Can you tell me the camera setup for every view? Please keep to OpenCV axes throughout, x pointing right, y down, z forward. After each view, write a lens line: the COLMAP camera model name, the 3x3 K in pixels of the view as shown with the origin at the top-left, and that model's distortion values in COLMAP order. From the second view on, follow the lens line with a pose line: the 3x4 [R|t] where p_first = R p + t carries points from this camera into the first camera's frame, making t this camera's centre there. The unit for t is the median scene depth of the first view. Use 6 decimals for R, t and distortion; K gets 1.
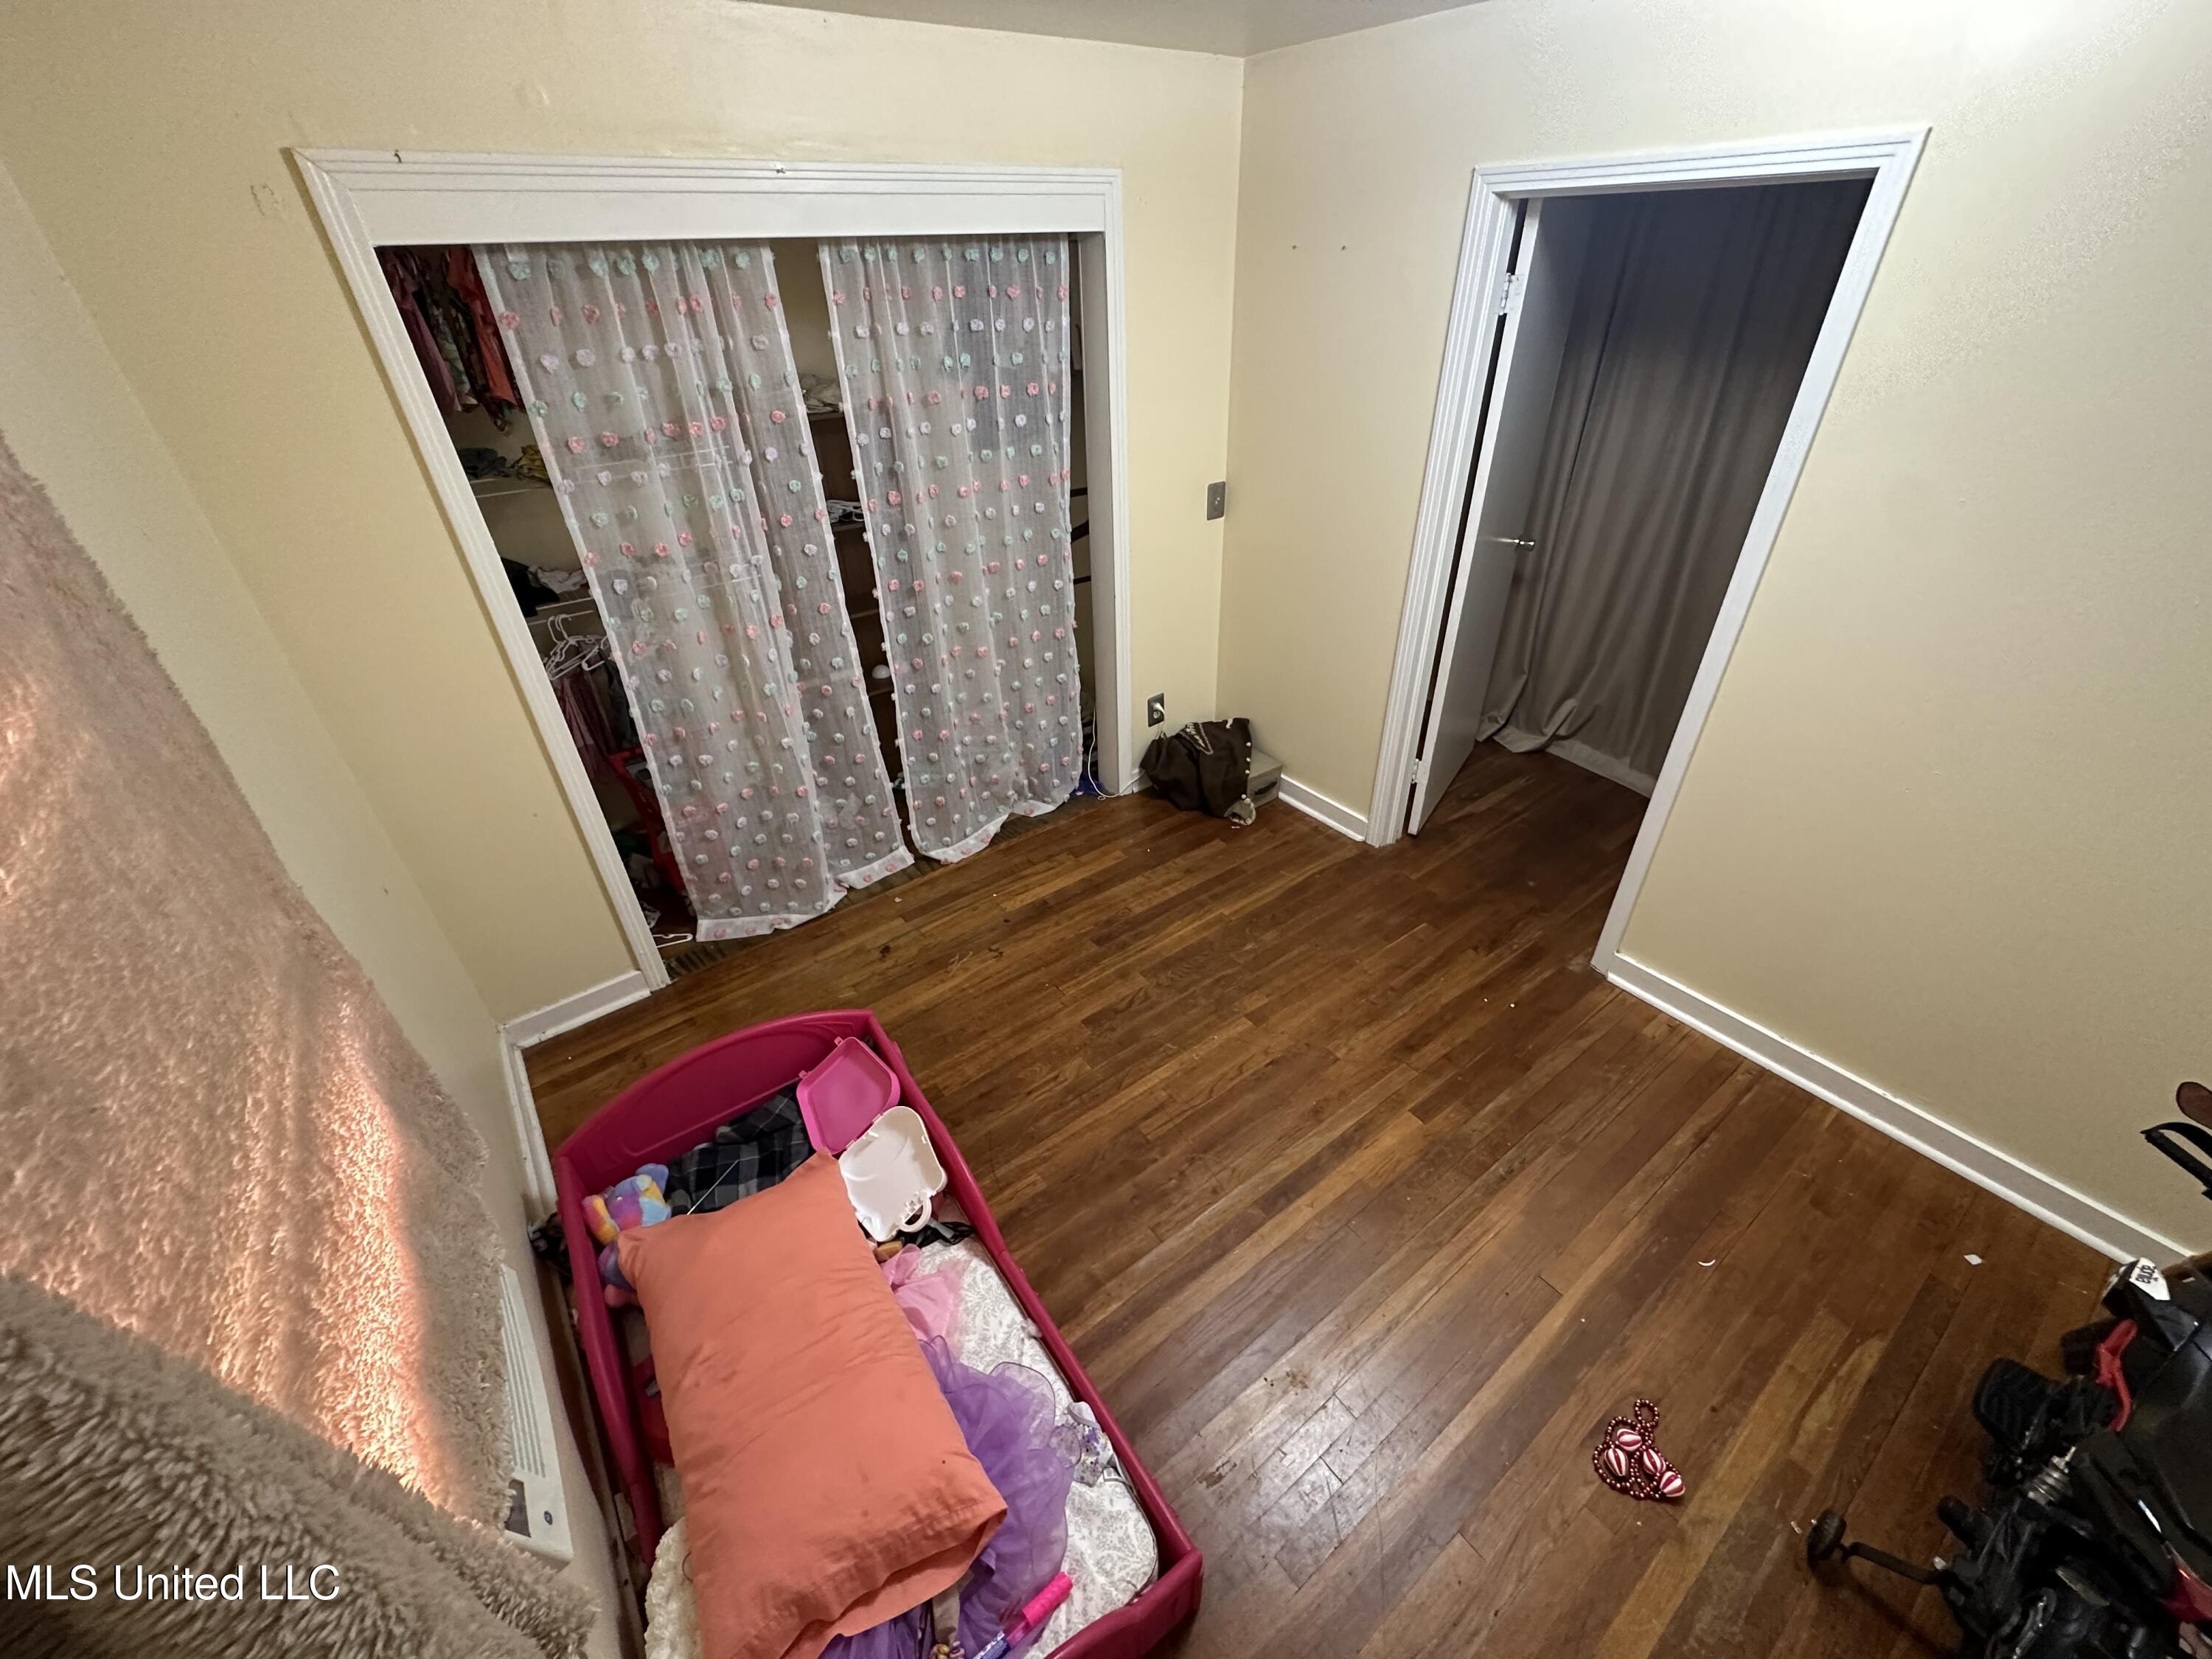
lens RADIAL K [[879.8, 0, 1111.3], [0, 879.8, 823.6], [0, 0, 1]] dist [-0.001669, 0.000239]
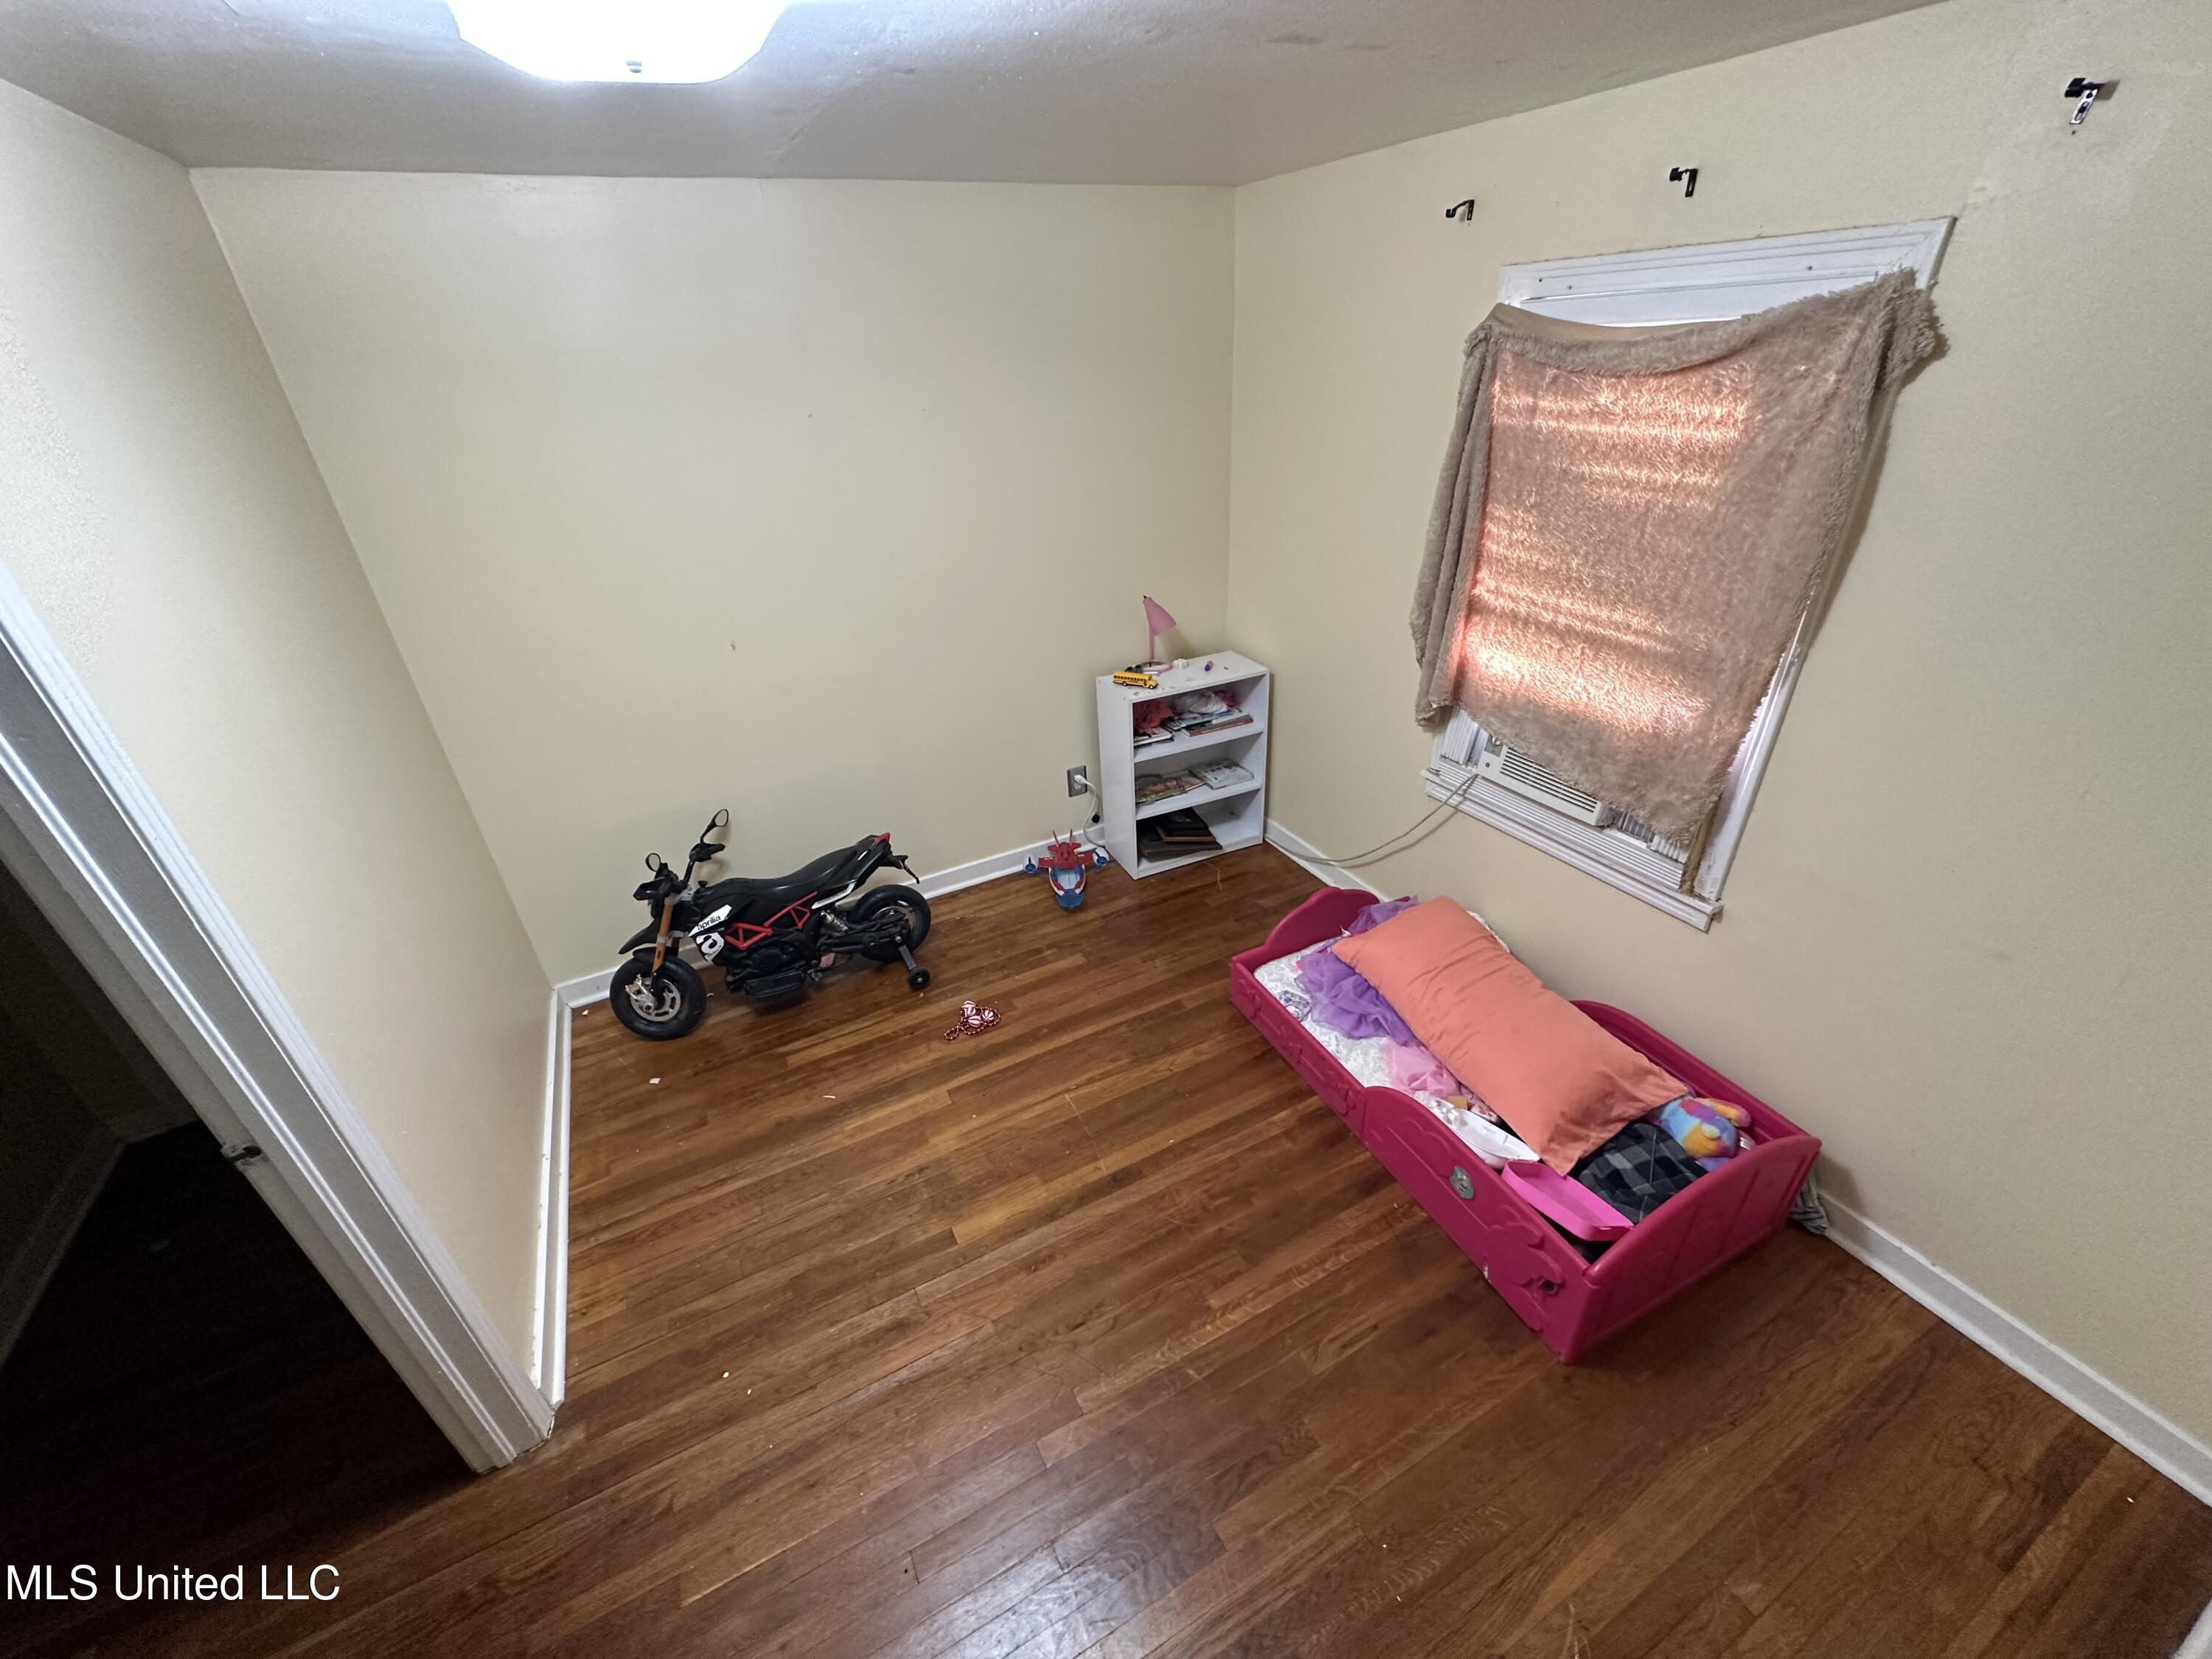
lens RADIAL K [[879.8, 0, 1102.6], [0, 879.8, 830.2], [0, 0, 1]] dist [-0.001669, 0.000239]
pose [[-0.986132, -0.016270, 0.165165, 0.028662], [0.139375, 0.459111, 0.877378, -0.653301], [-0.090104, 0.888230, -0.450476, 0.957865]]
